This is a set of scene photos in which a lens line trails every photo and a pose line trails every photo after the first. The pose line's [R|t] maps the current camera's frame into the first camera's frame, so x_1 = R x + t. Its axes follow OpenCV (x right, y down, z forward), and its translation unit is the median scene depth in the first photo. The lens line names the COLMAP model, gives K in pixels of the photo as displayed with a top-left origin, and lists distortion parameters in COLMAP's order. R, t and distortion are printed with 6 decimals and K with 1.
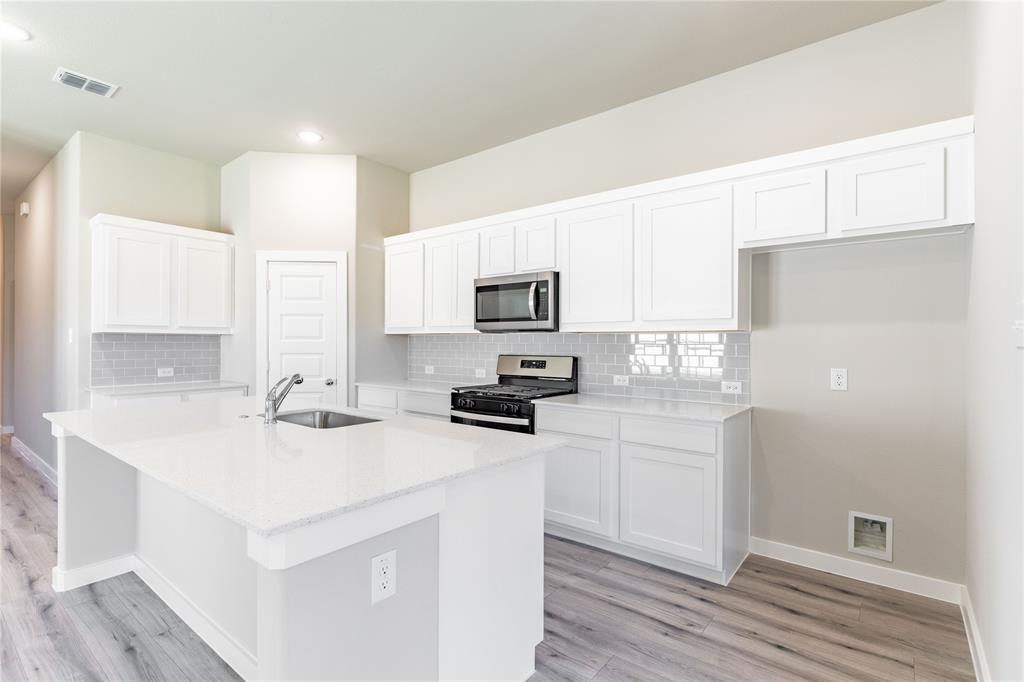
lens RADIAL K [[490.8, 0, 503.3], [0, 490.8, 338.5], [0, 0, 1]] dist [0.002735, -0.000180]
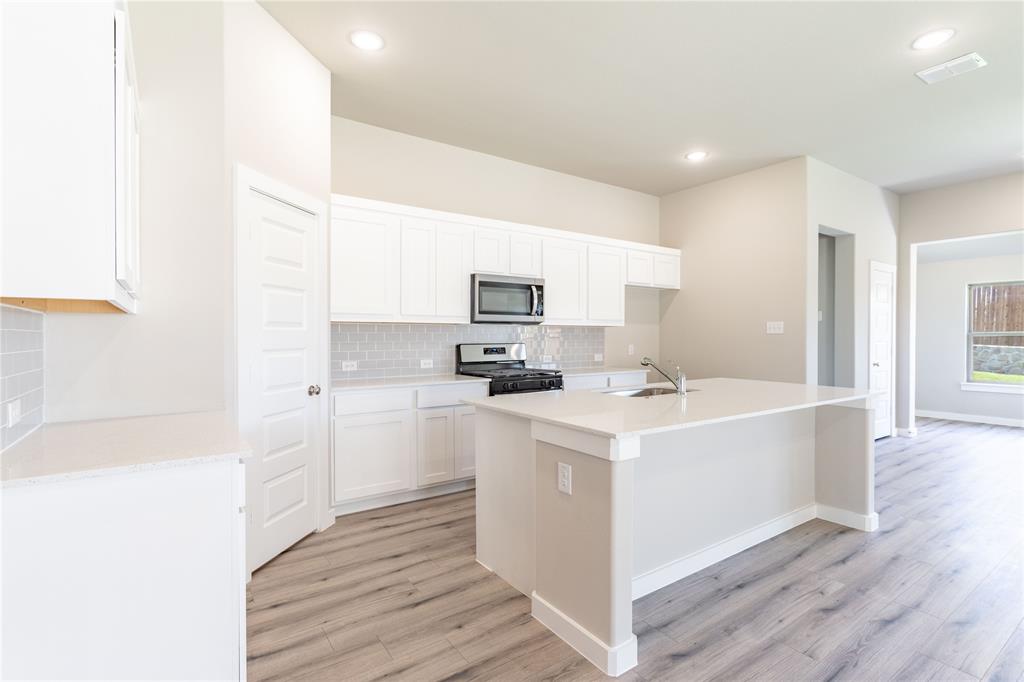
lens RADIAL K [[490.8, 0, 520.4], [0, 490.8, 336.2], [0, 0, 1]] dist [0.002735, -0.000180]
pose [[0.269279, -0.002860, 0.963058, -1.073587], [-0.005150, 0.999977, 0.004410, 0.011307], [-0.963048, -0.006148, 0.269258, 0.626885]]
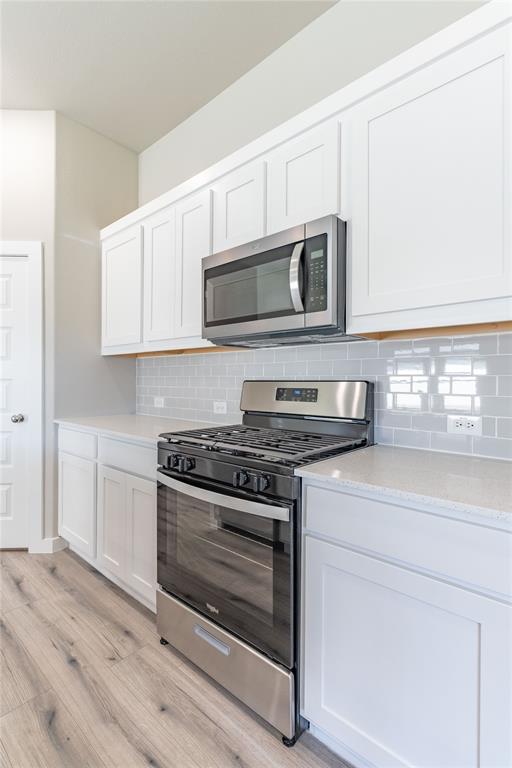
lens RADIAL K [[368.1, 0, 252.6], [0, 368.1, 381.9], [0, 0, 1]] dist [0.002735, -0.000180]
pose [[0.998838, 0.002351, -0.048137, 0.028504], [-0.001780, 0.999927, 0.011909, 0.031339], [0.048161, -0.011810, 0.998770, 0.539395]]
